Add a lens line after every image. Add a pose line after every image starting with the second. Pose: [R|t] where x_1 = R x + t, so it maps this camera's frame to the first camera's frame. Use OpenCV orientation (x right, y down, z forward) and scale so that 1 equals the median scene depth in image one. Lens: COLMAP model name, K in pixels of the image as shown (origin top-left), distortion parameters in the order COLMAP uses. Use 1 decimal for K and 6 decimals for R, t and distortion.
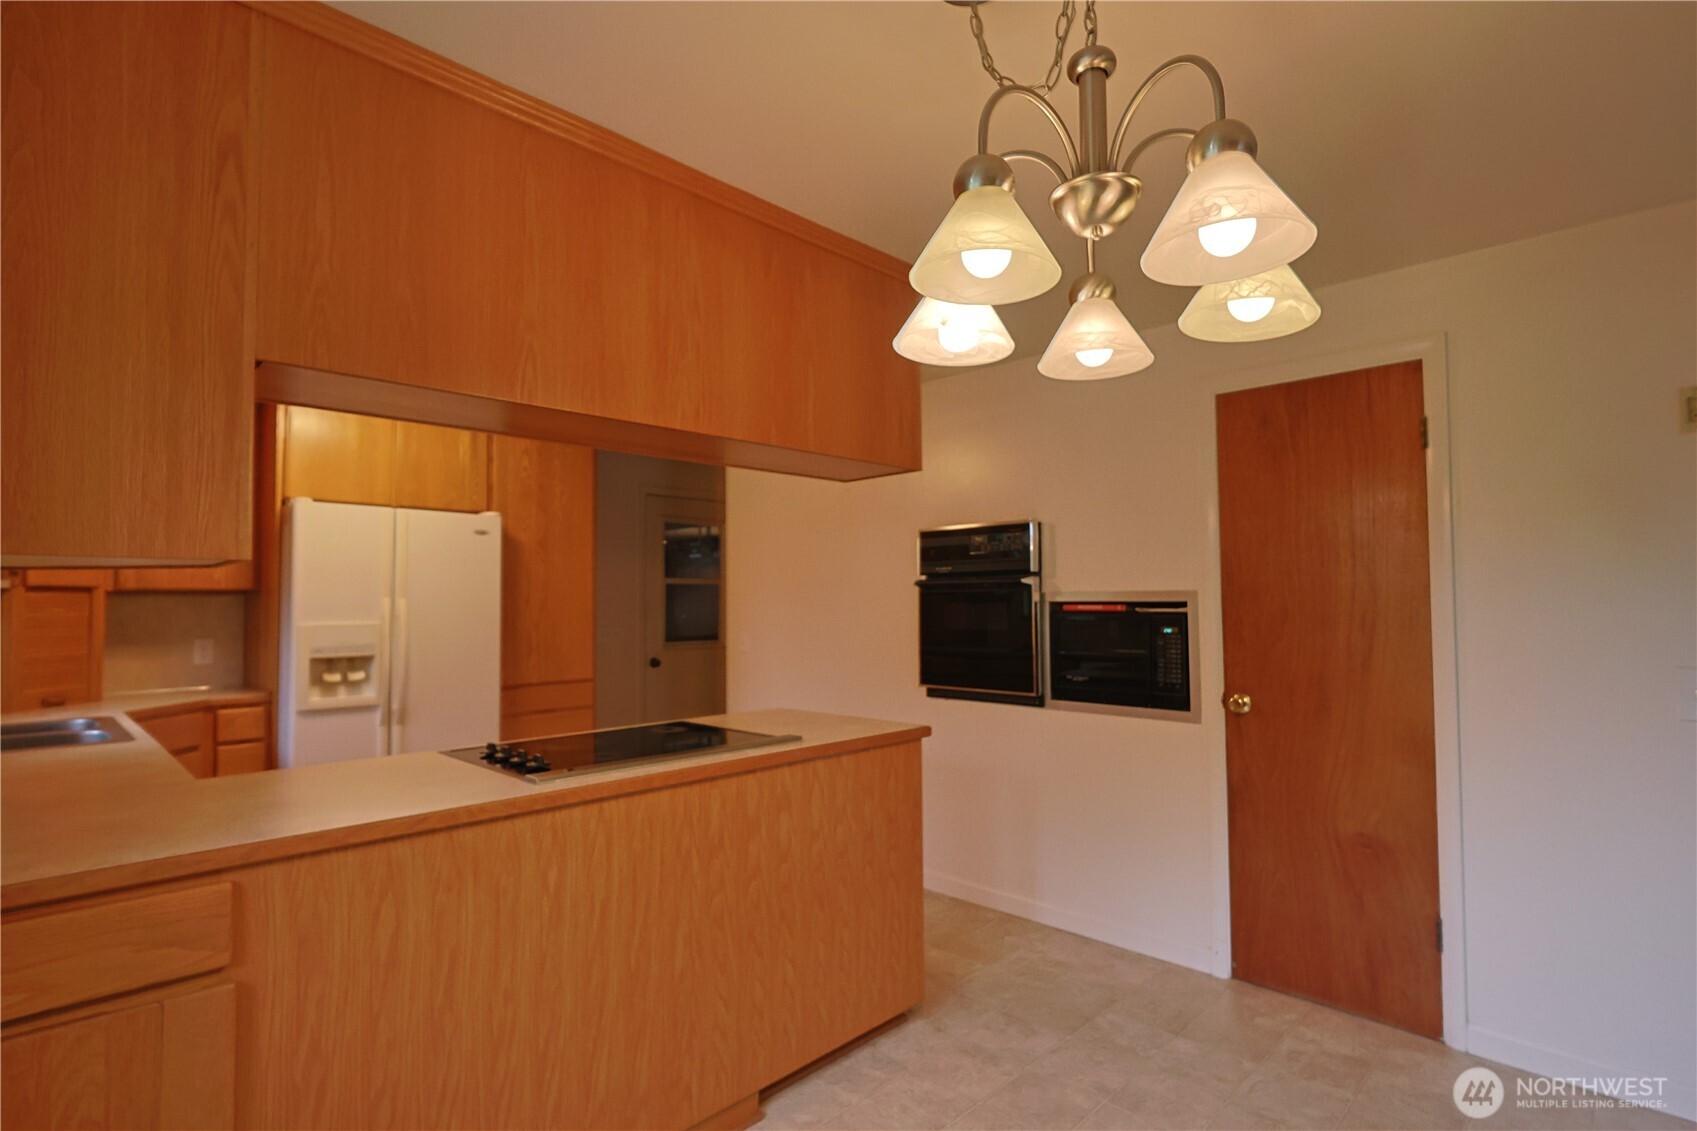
lens RADIAL K [[827.1, 0, 850.1], [0, 827.1, 572.5], [0, 0, 1]] dist [-0.012167, 0.004319]
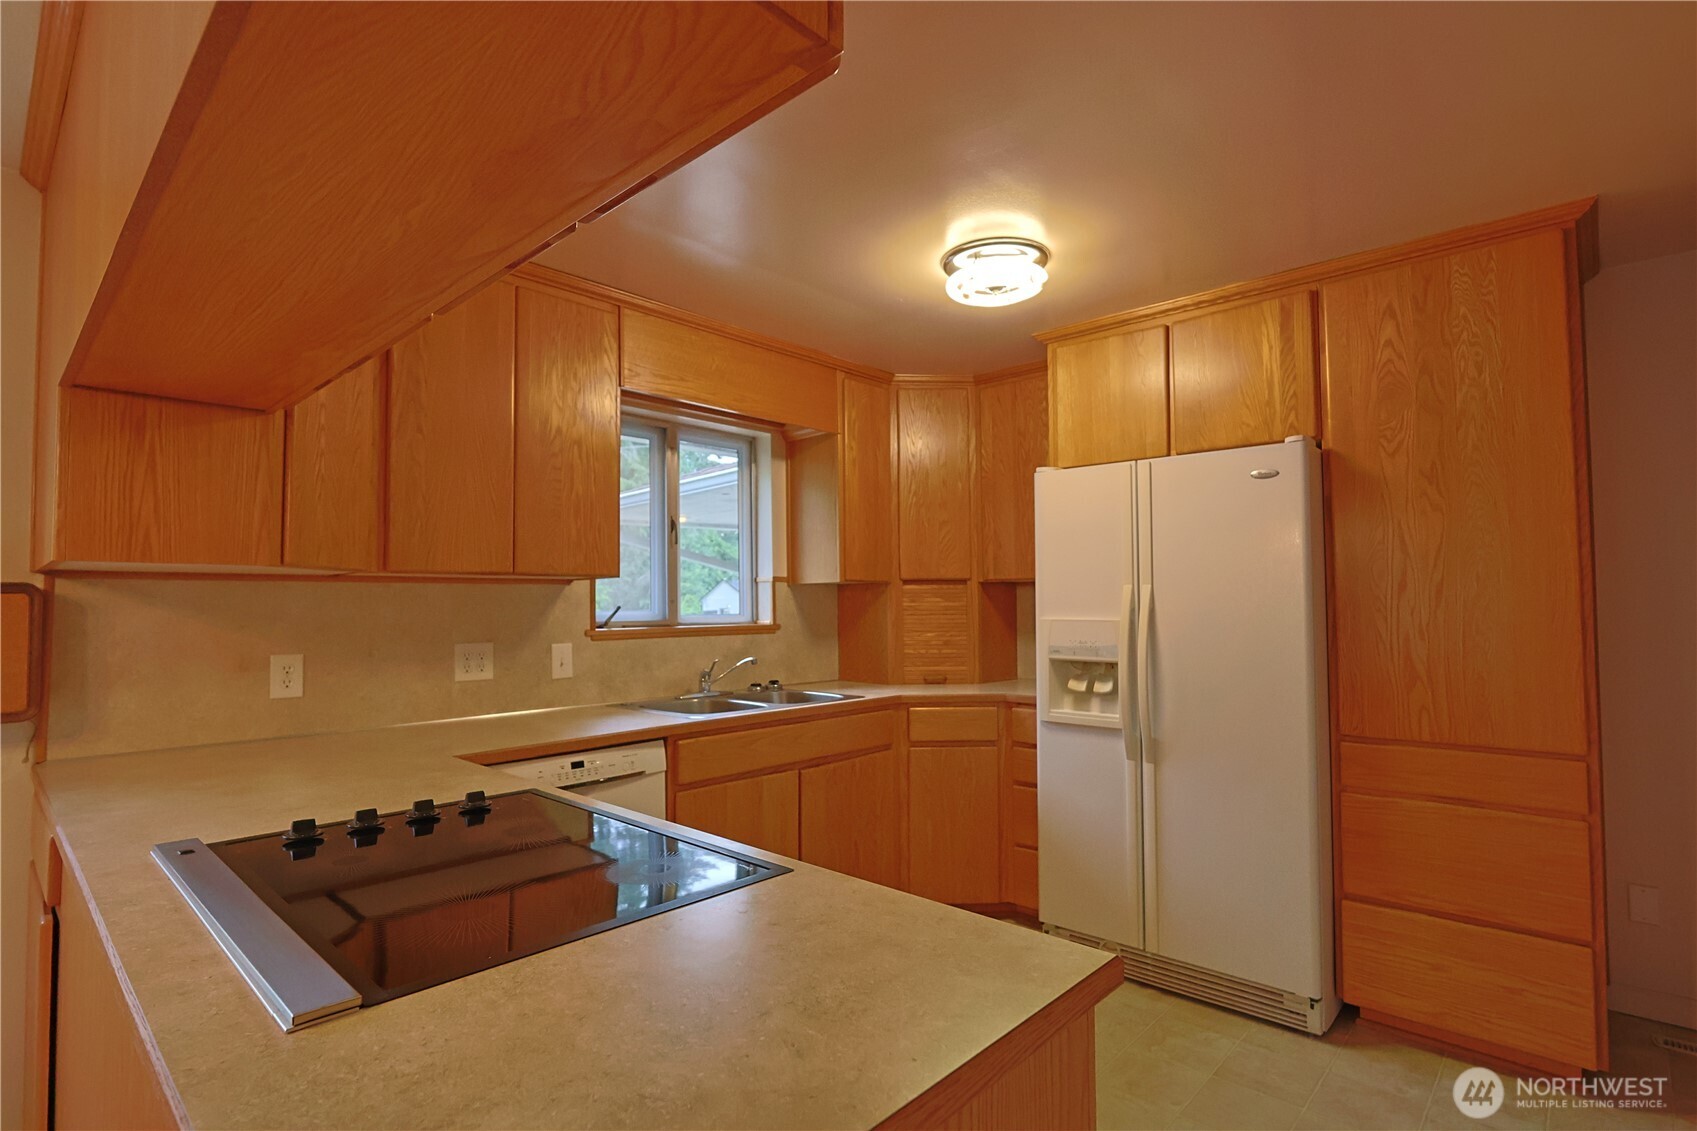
lens RADIAL K [[827.1, 0, 850.0], [0, 827.1, 569.6], [0, 0, 1]] dist [-0.012167, 0.004319]
pose [[0.034070, -0.031058, -0.998937, 0.240595], [0.044300, 0.998582, -0.029536, 0.043055], [0.998437, -0.043247, 0.035398, 1.105075]]
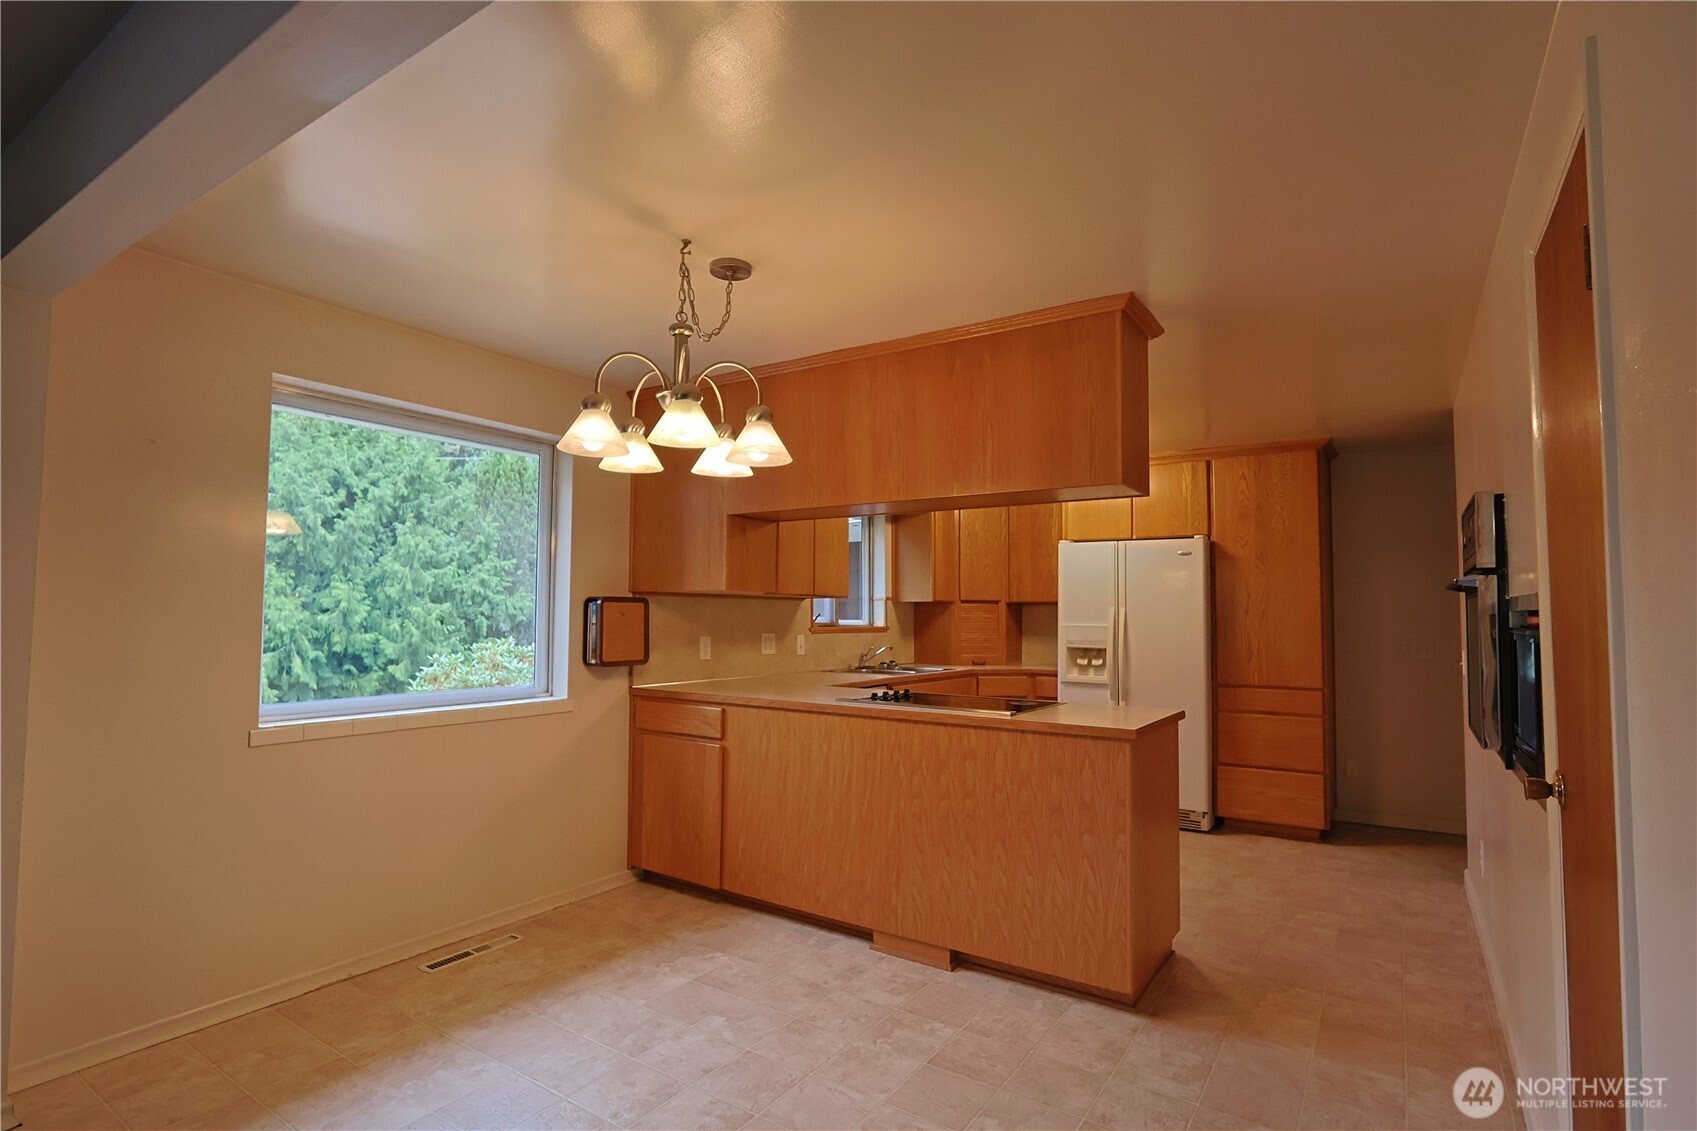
lens RADIAL K [[827.1, 0, 851.7], [0, 827.1, 566.7], [0, 0, 1]] dist [-0.012167, 0.004319]
pose [[0.191027, -0.046951, -0.980461, 1.066994], [0.024885, 0.998766, -0.042979, 0.018827], [0.981269, -0.016189, 0.191960, 0.472190]]
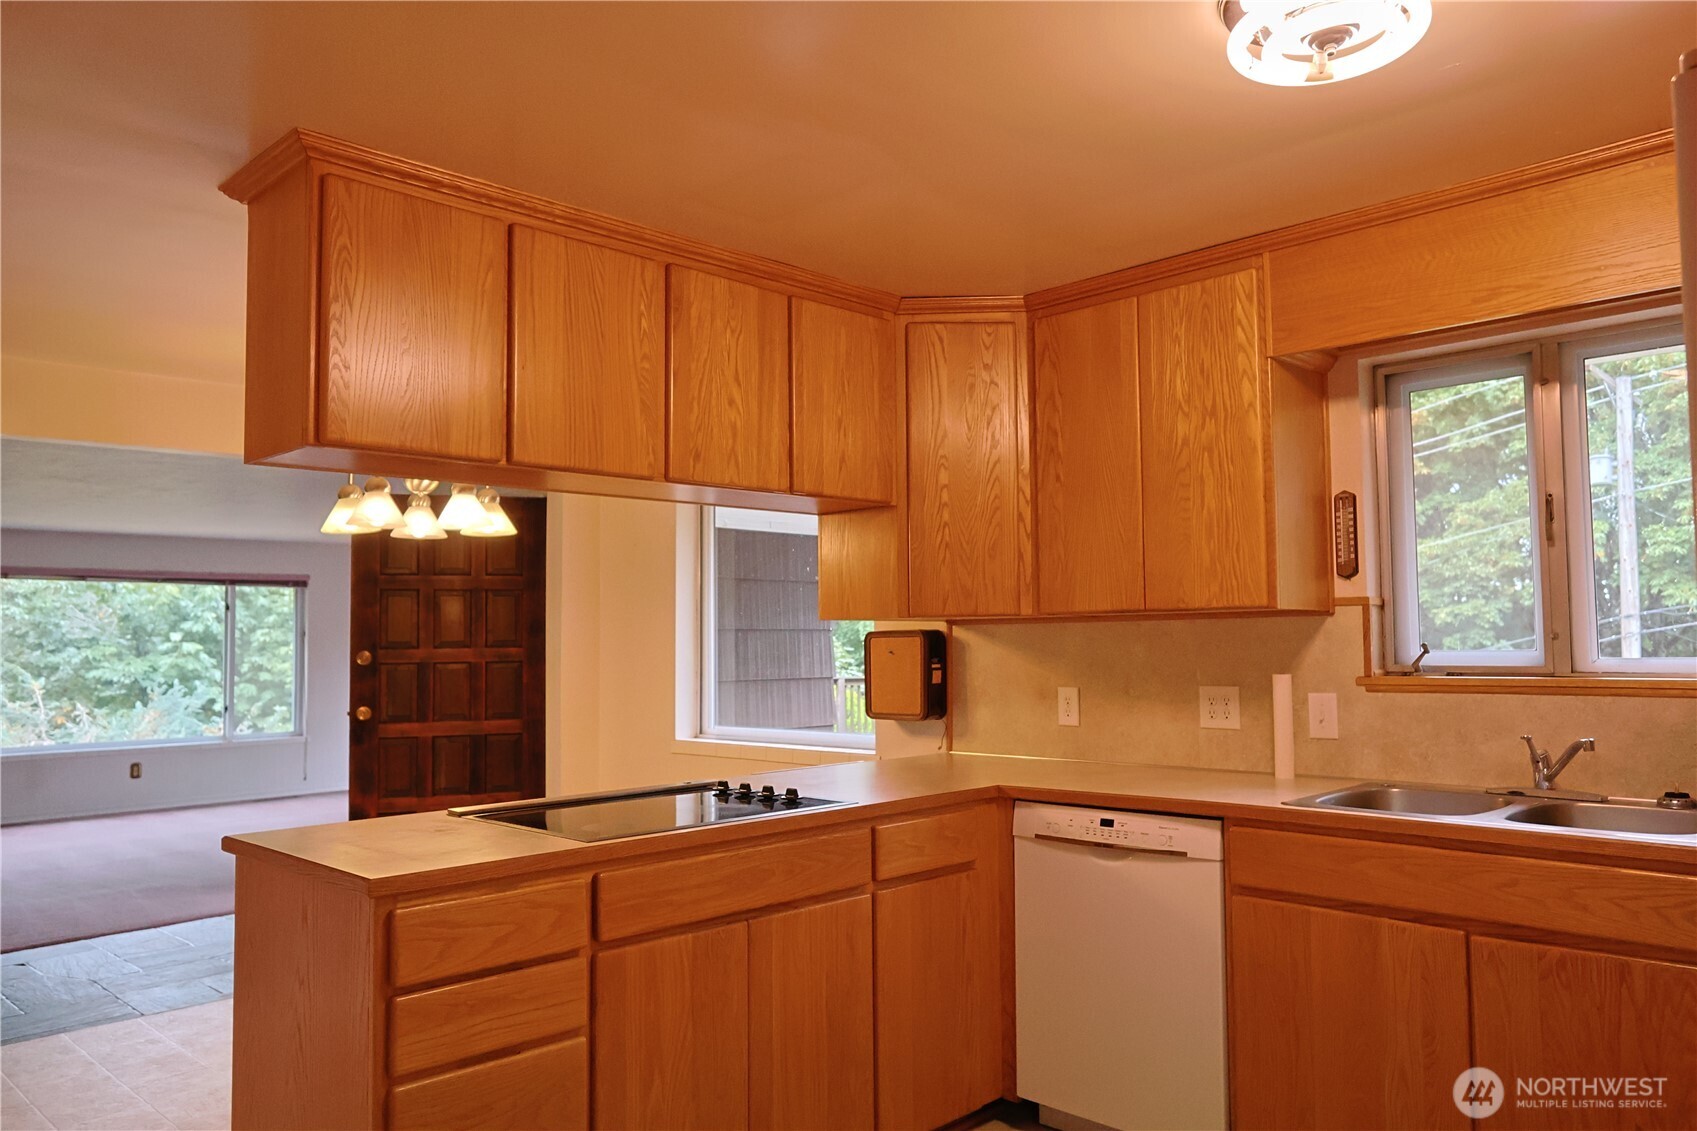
lens RADIAL K [[1213.7, 0, 857.0], [0, 1213.7, 567.2], [0, 0, 1]] dist [-0.000964, 0.000296]
pose [[-0.999744, 0.022627, -0.000458, -0.440796], [0.022559, 0.994693, -0.100383, 0.079895], [-0.001816, -0.100367, -0.994949, 2.060668]]
